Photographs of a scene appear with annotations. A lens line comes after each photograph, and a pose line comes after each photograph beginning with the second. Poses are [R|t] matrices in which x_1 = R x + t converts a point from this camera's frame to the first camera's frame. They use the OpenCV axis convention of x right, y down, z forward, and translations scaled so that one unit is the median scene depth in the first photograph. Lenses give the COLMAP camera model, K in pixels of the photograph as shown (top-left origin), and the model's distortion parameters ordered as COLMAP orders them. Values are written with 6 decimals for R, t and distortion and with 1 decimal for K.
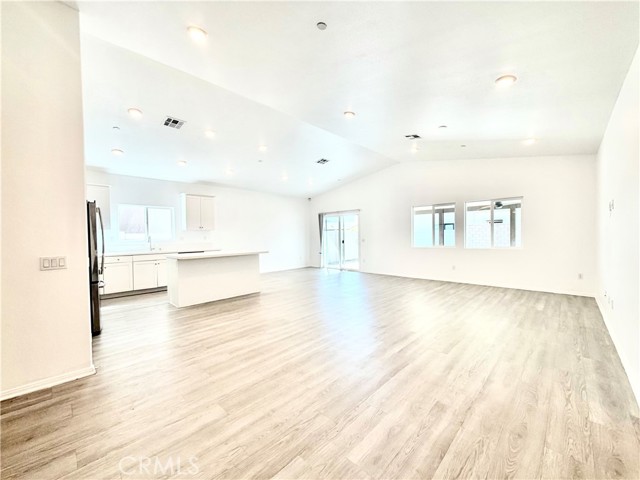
lens RADIAL K [[253.9, 0, 320.0], [0, 253.9, 240.0], [0, 0, 1]] dist [0.002035, 0.000182]
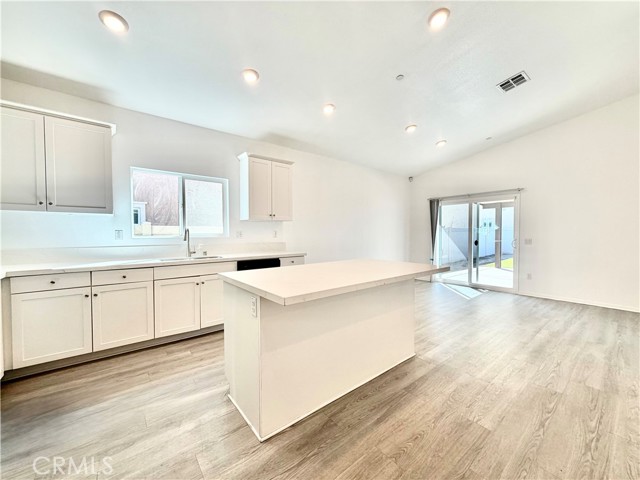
lens RADIAL K [[253.9, 0, 320.0], [0, 253.9, 240.0], [0, 0, 1]] dist [0.002035, 0.000182]
pose [[0.992769, 0.014847, -0.119120, -0.322136], [-0.013758, 0.999856, 0.009965, -0.001695], [0.119251, -0.008254, 0.992830, 0.492588]]
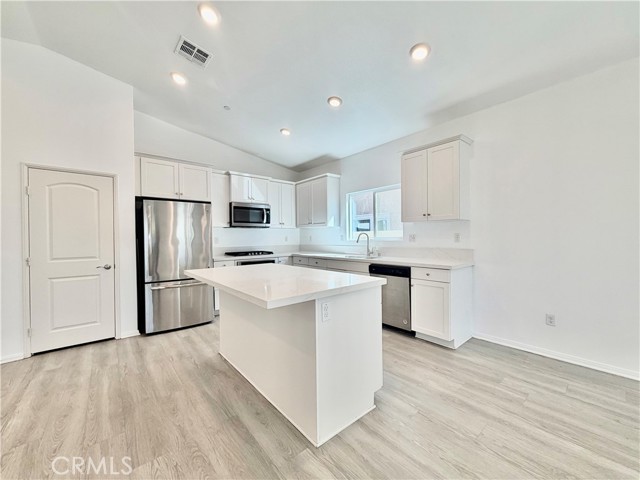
lens RADIAL K [[257.3, 0, 322.9], [0, 257.3, 237.3], [0, 0, 1]] dist [0.000740, -0.000045]
pose [[-0.092859, 0.014512, -0.995573, 0.020450], [-0.009077, 0.999840, 0.015421, -0.014930], [0.995638, 0.010469, -0.092713, 0.942530]]
